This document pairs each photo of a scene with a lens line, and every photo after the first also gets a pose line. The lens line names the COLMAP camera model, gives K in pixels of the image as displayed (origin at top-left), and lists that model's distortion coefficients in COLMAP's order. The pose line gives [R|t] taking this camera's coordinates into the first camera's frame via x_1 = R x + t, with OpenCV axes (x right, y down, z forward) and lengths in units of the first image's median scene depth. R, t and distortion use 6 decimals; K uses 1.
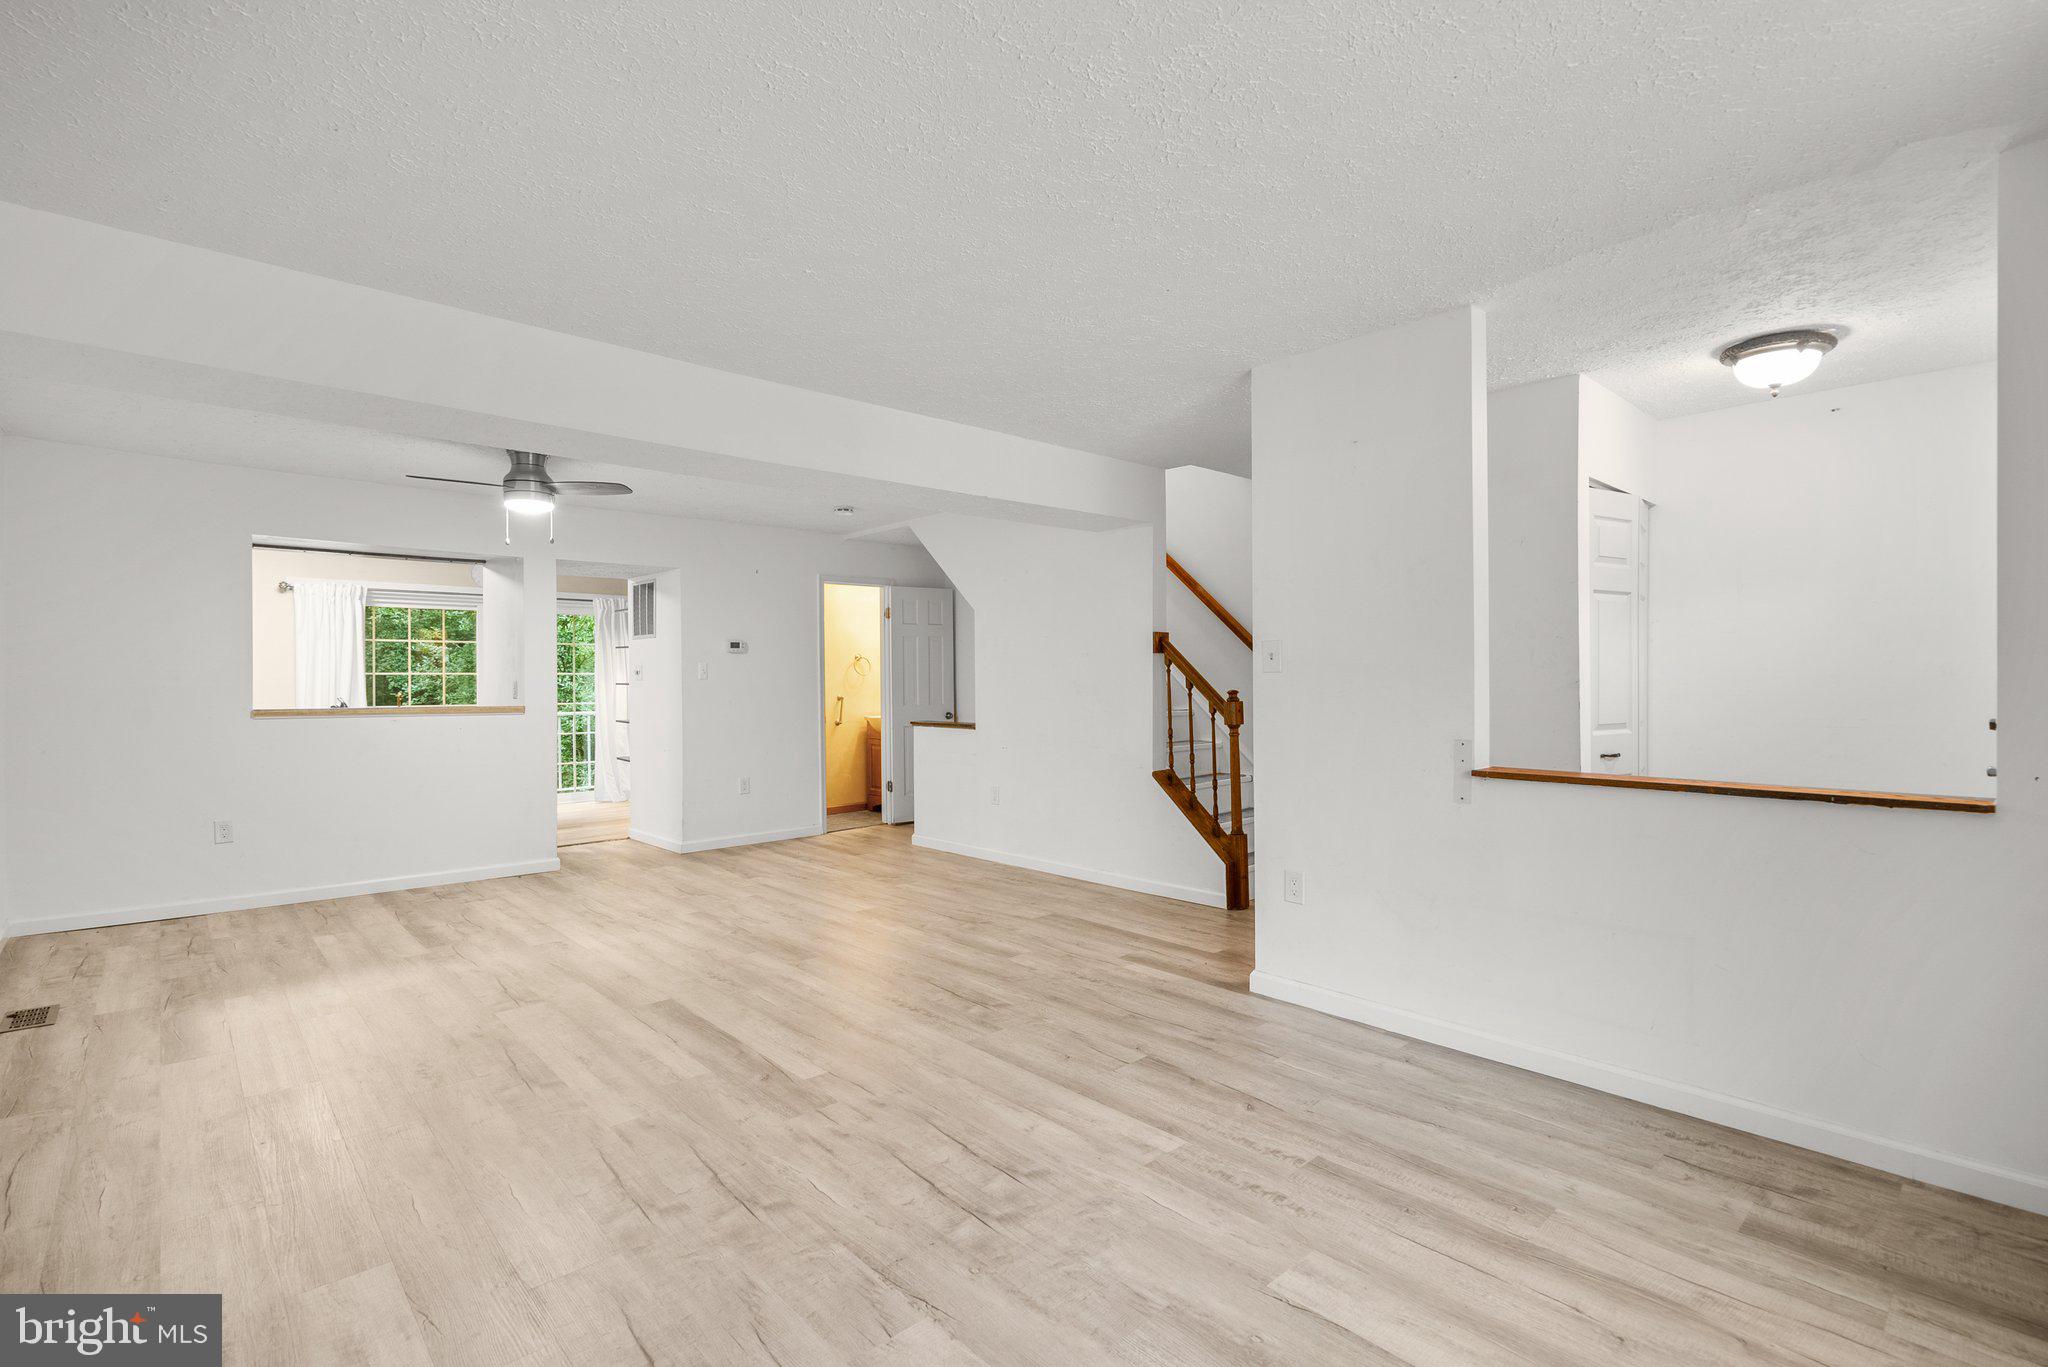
lens RADIAL K [[966.4, 0, 1030.1], [0, 966.4, 685.6], [0, 0, 1]] dist [-0.004597, -0.000801]
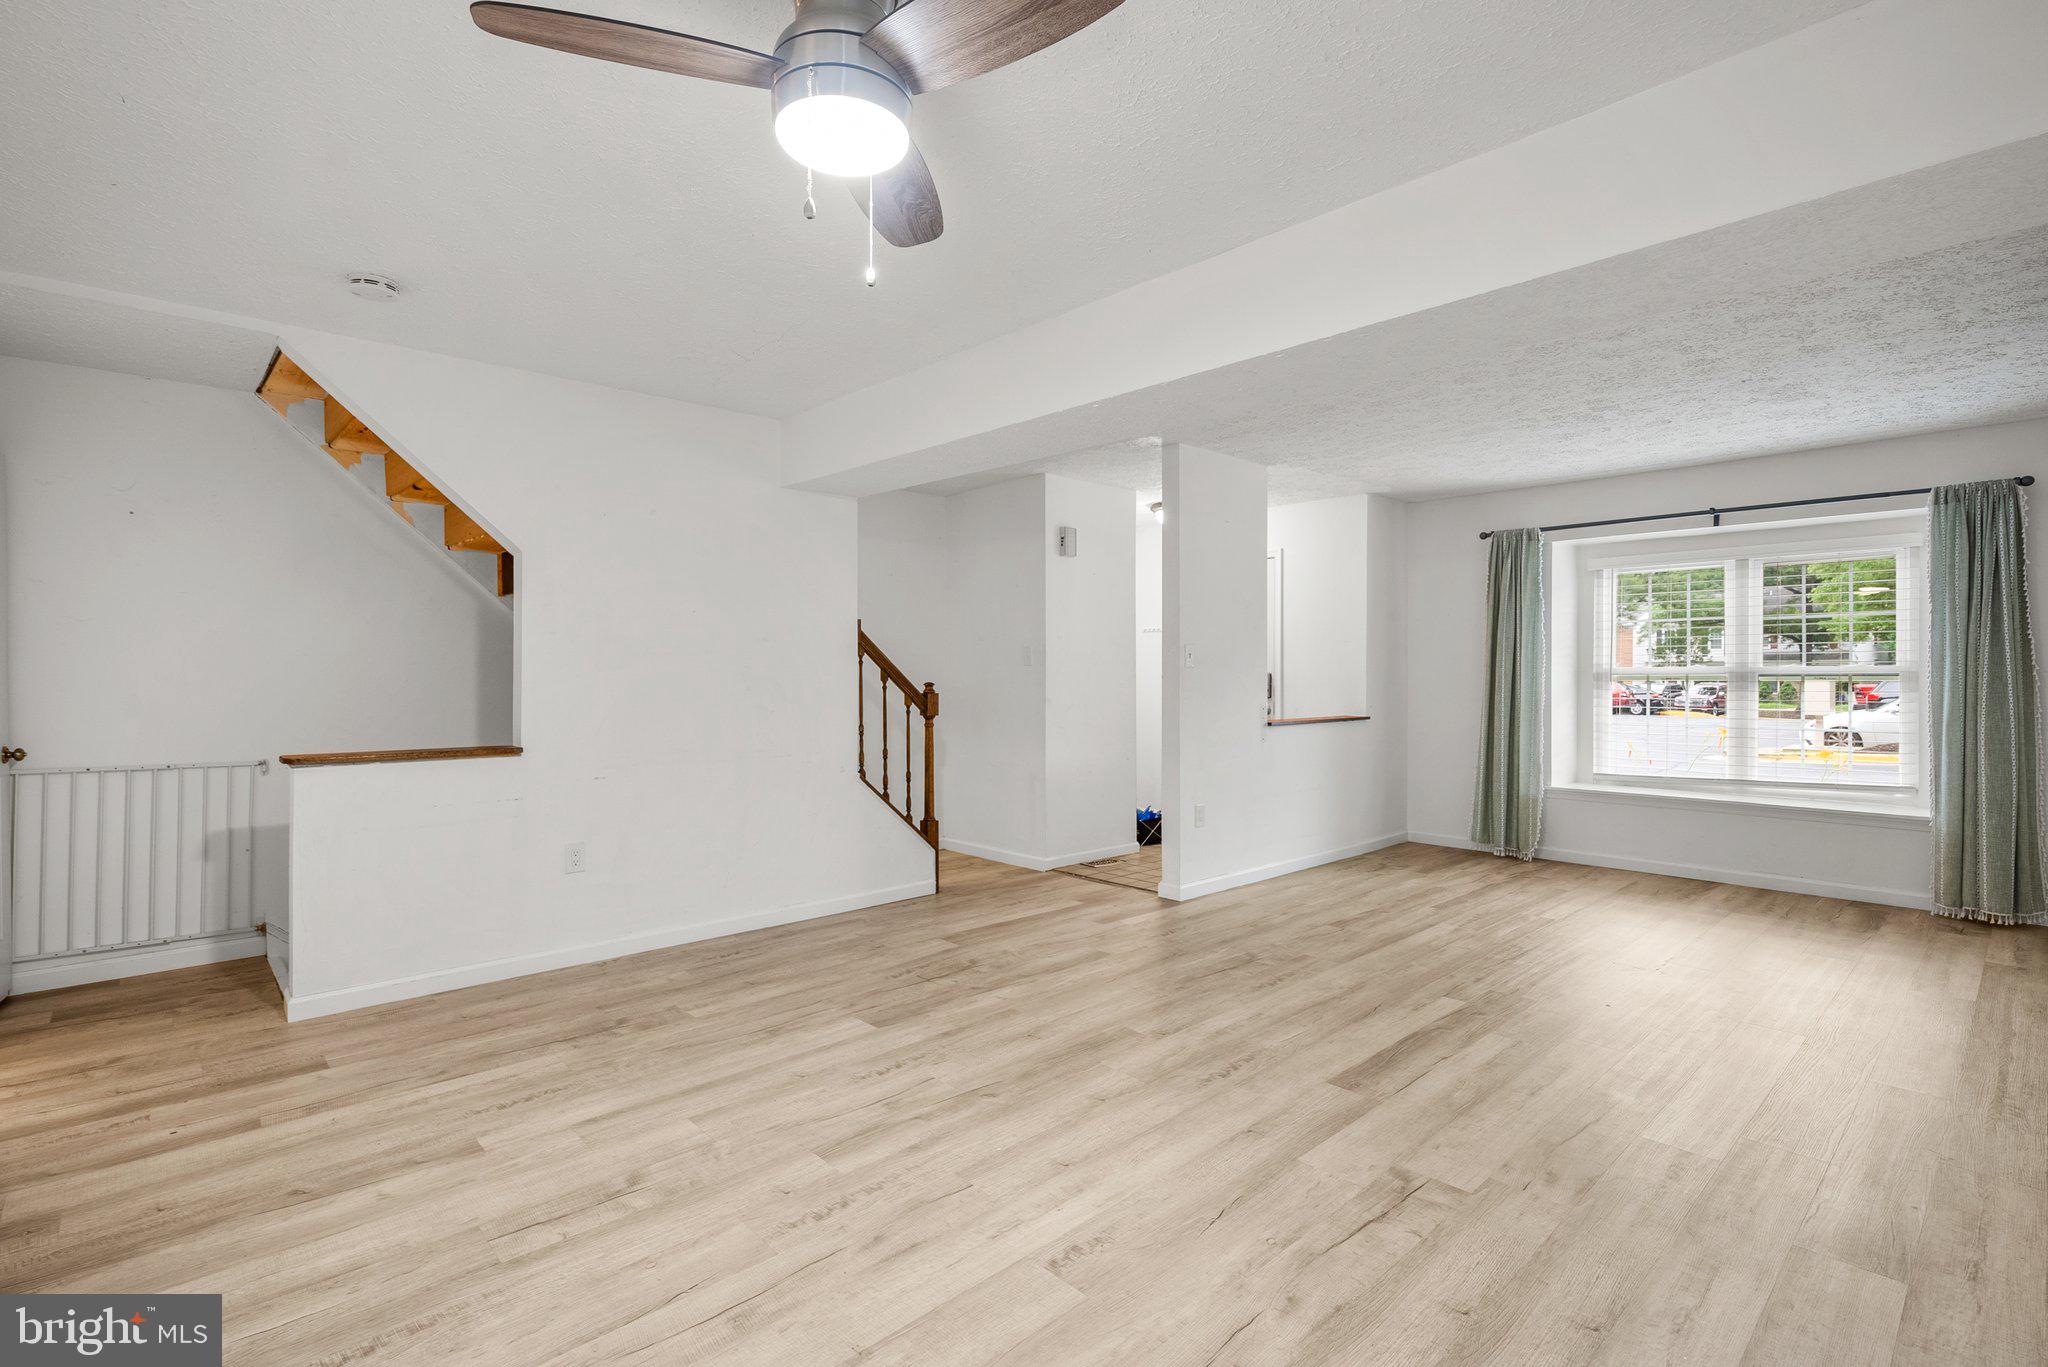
lens RADIAL K [[966.4, 0, 1026.5], [0, 966.4, 675.0], [0, 0, 1]] dist [-0.004597, -0.000801]
pose [[-0.021886, 0.004327, 0.999751, -1.029566], [0.005700, 0.999975, -0.004203, 0.002343], [-0.999744, 0.005607, -0.021910, 1.136333]]
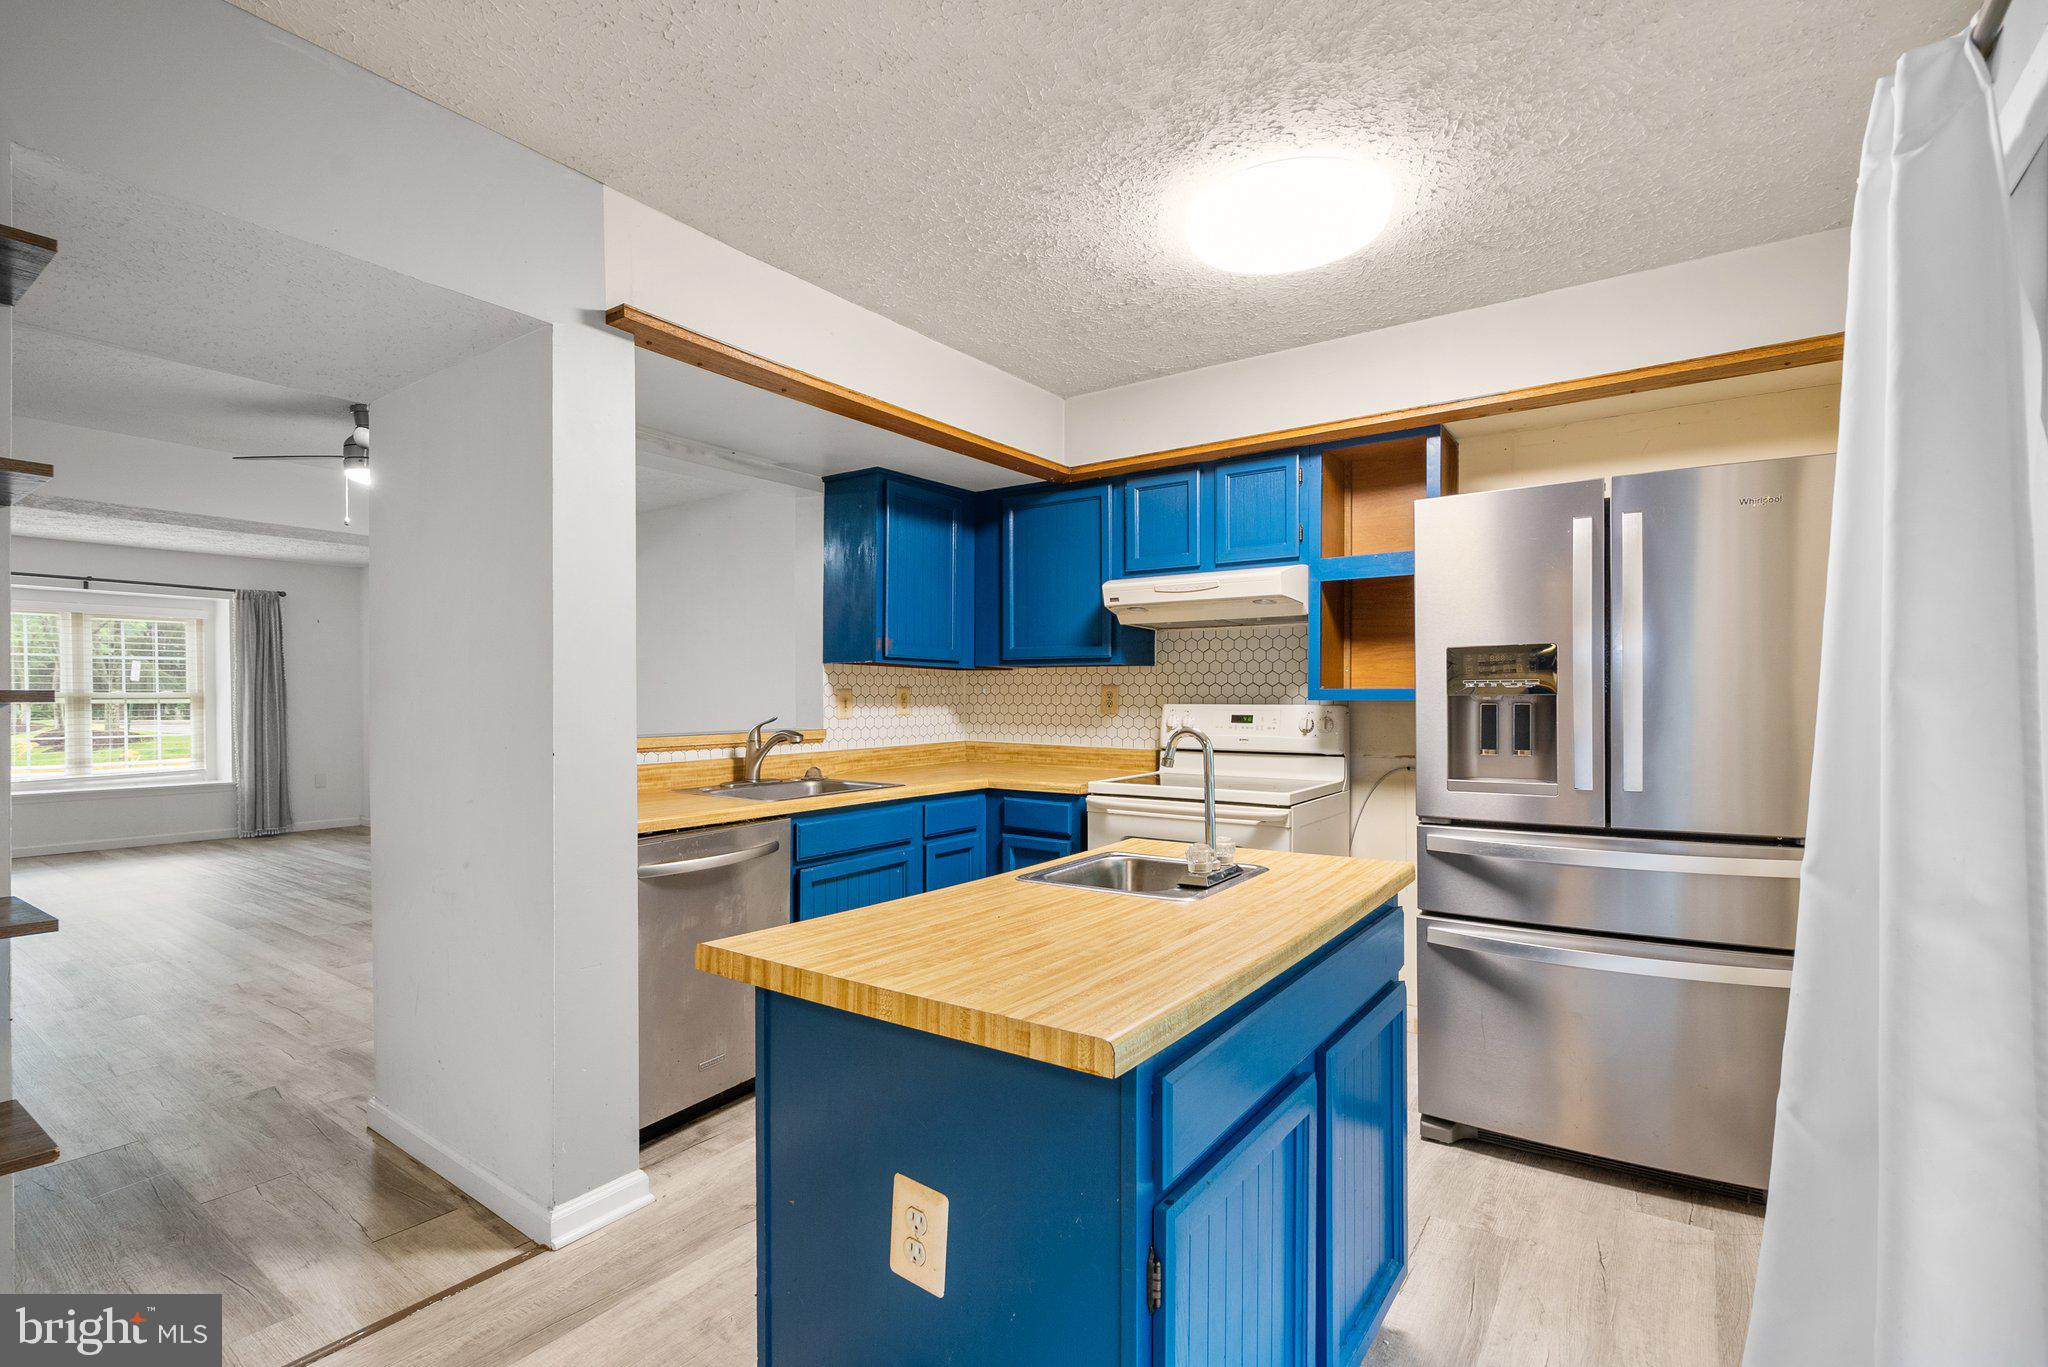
lens RADIAL K [[966.4, 0, 1021.6], [0, 966.4, 697.3], [0, 0, 1]] dist [-0.004597, -0.000801]
pose [[-0.975734, 0.003579, -0.218928, -1.045761], [0.002540, 0.999984, 0.005026, -0.003841], [0.218943, 0.004348, -0.975728, 2.330021]]
